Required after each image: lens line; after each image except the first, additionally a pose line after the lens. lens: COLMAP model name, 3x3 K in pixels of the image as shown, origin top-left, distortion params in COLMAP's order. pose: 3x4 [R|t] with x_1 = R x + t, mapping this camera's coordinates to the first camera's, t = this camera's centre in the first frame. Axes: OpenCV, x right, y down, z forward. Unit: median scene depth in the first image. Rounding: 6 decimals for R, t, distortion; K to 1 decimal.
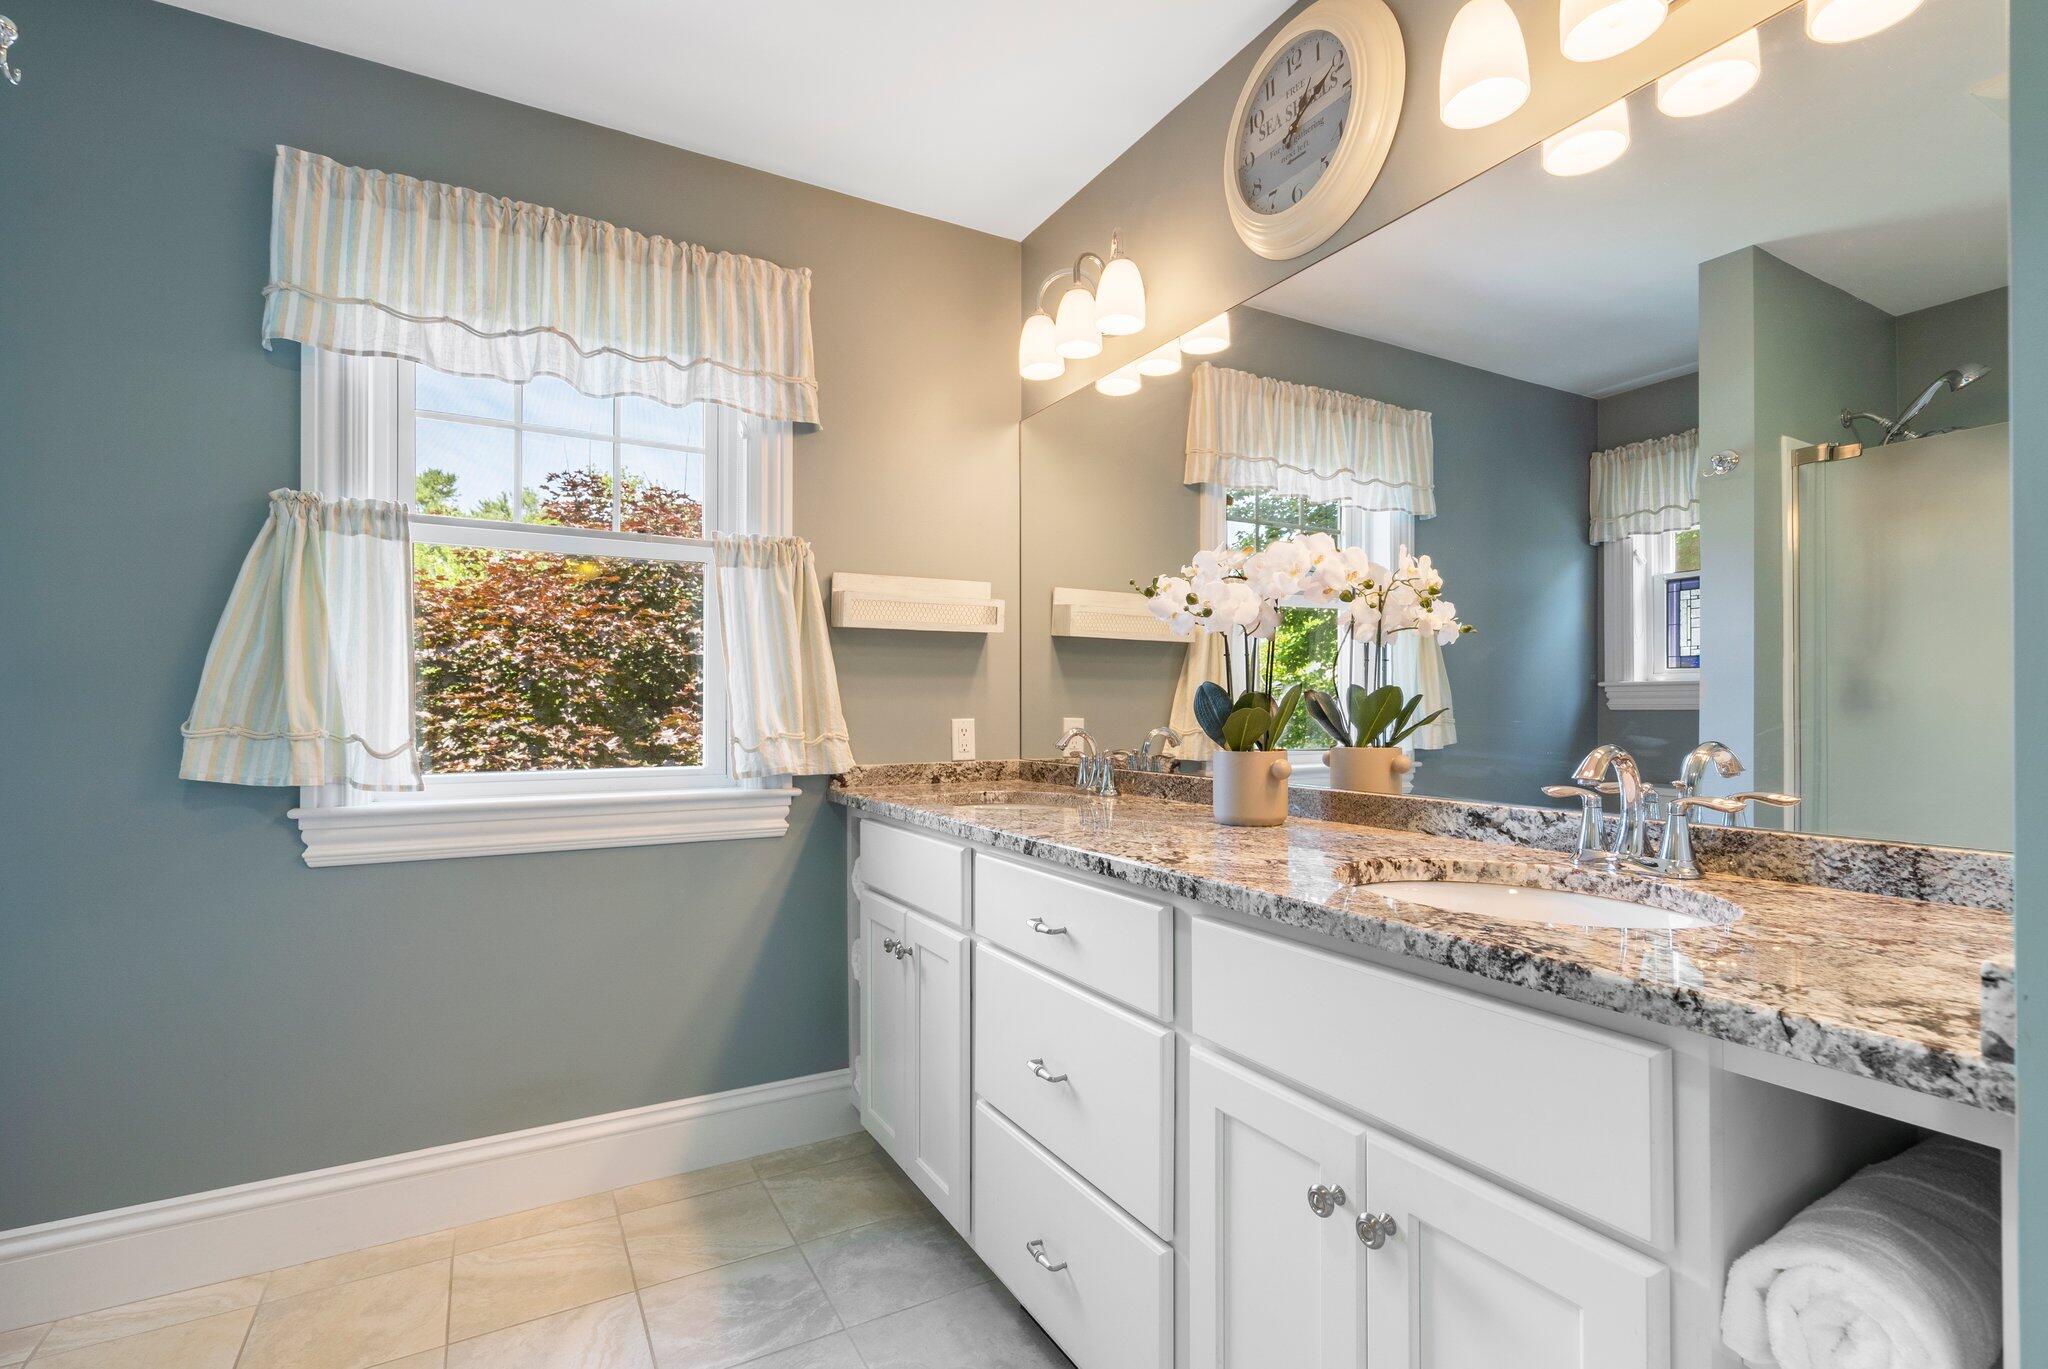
lens RADIAL K [[936.2, 0, 1030.0], [0, 936.2, 711.5], [0, 0, 1]] dist [-0.001439, -0.000103]
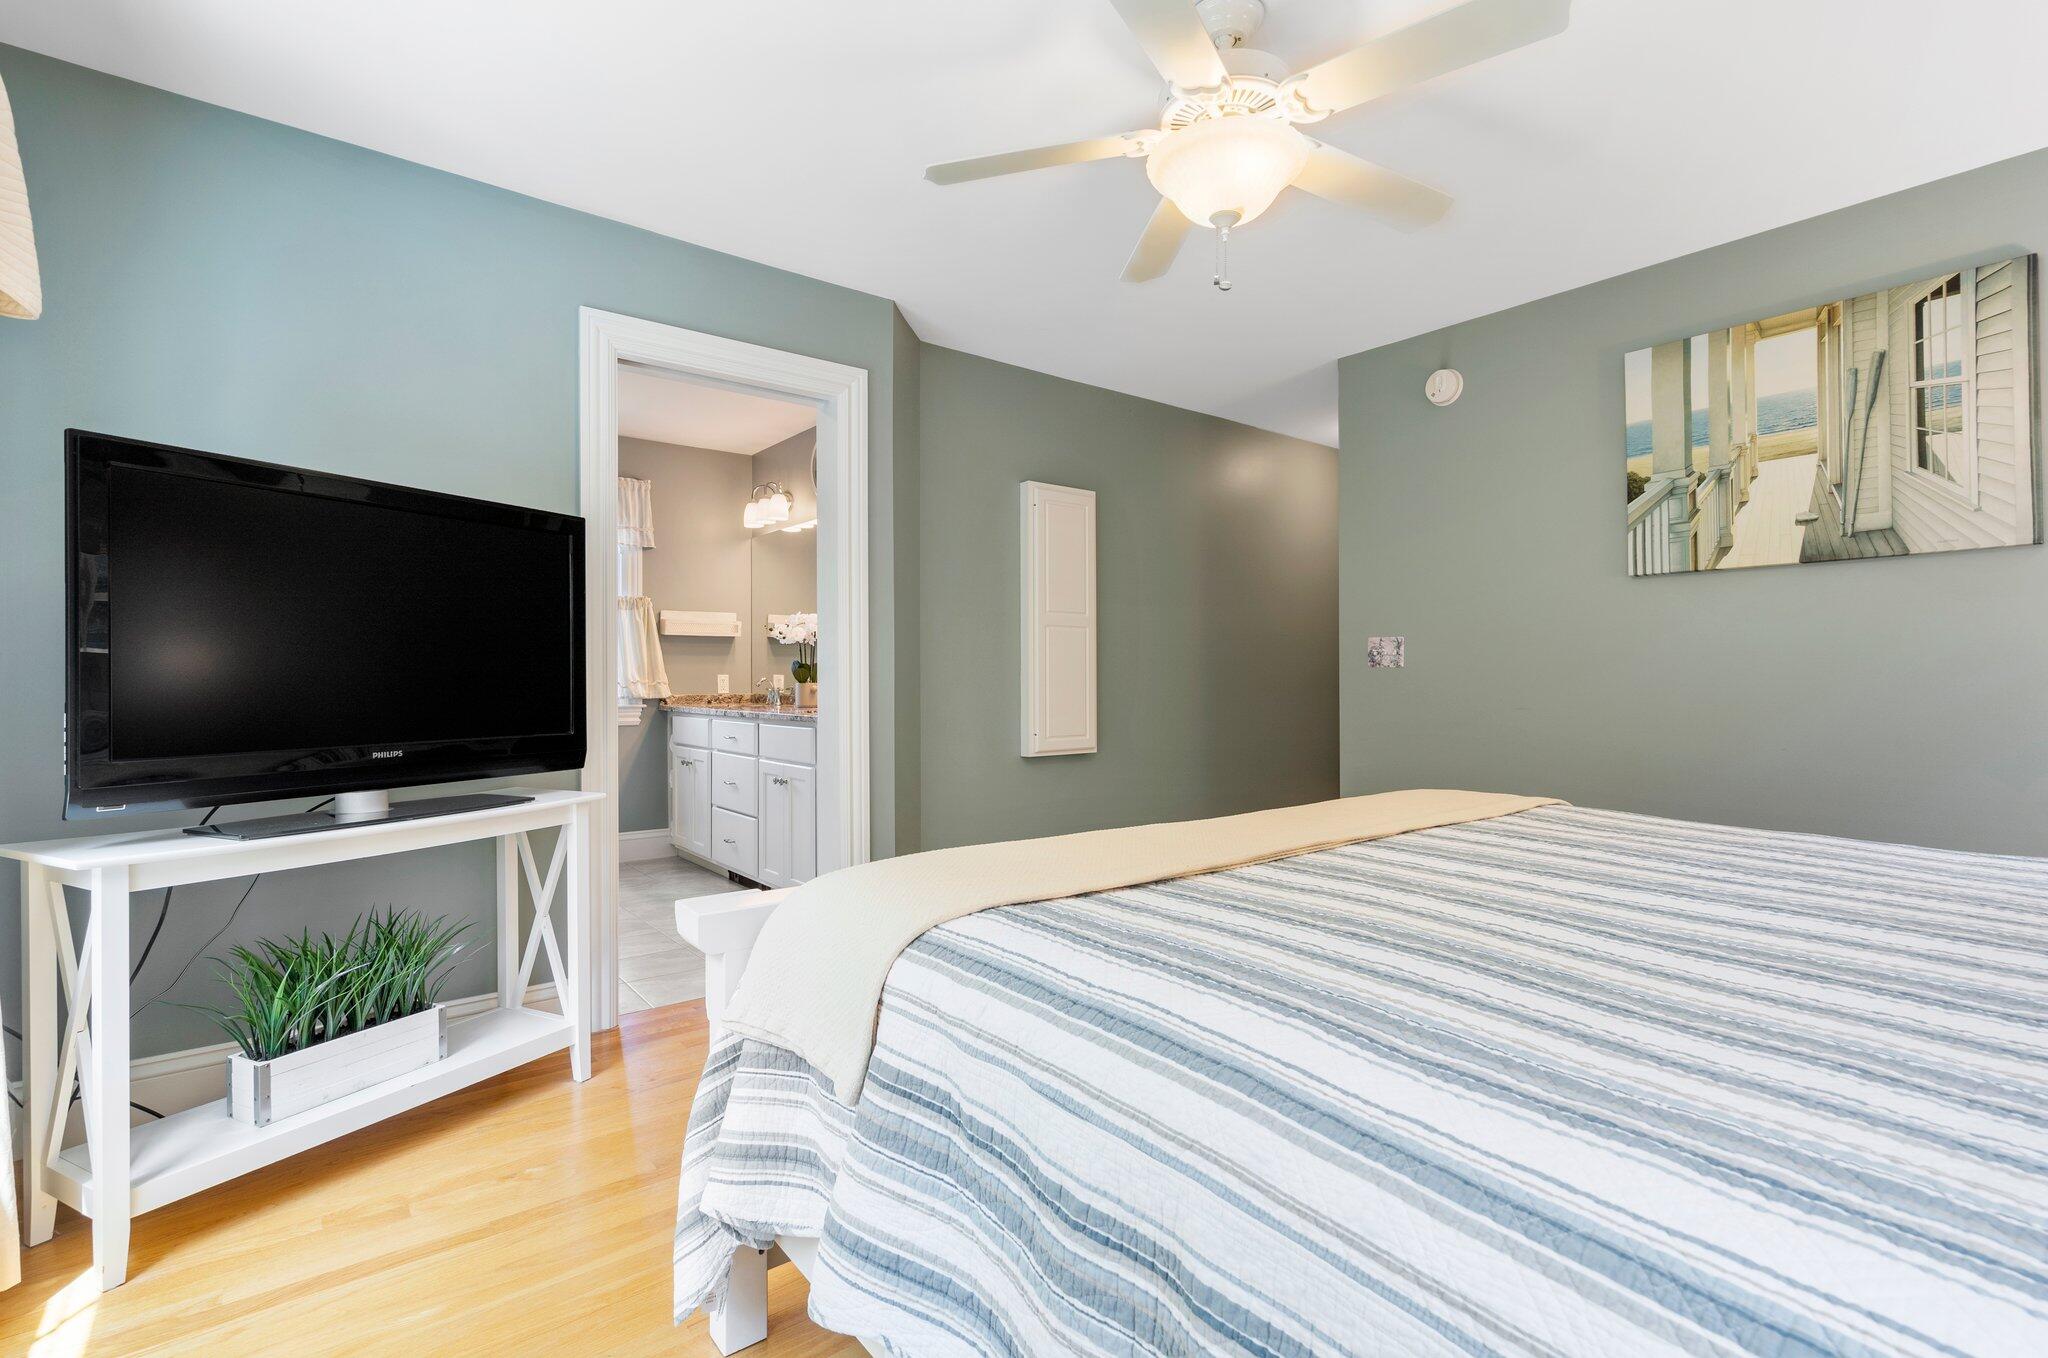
lens RADIAL K [[946.9, 0, 1024.0], [0, 946.9, 679.0], [0, 0, 1]] dist [0.000405, -0.000477]
pose [[0.987971, -0.000307, 0.154642, 0.314779], [-0.000329, 0.999992, 0.004089, 0.009077], [-0.154642, -0.004090, 0.987962, -1.453251]]
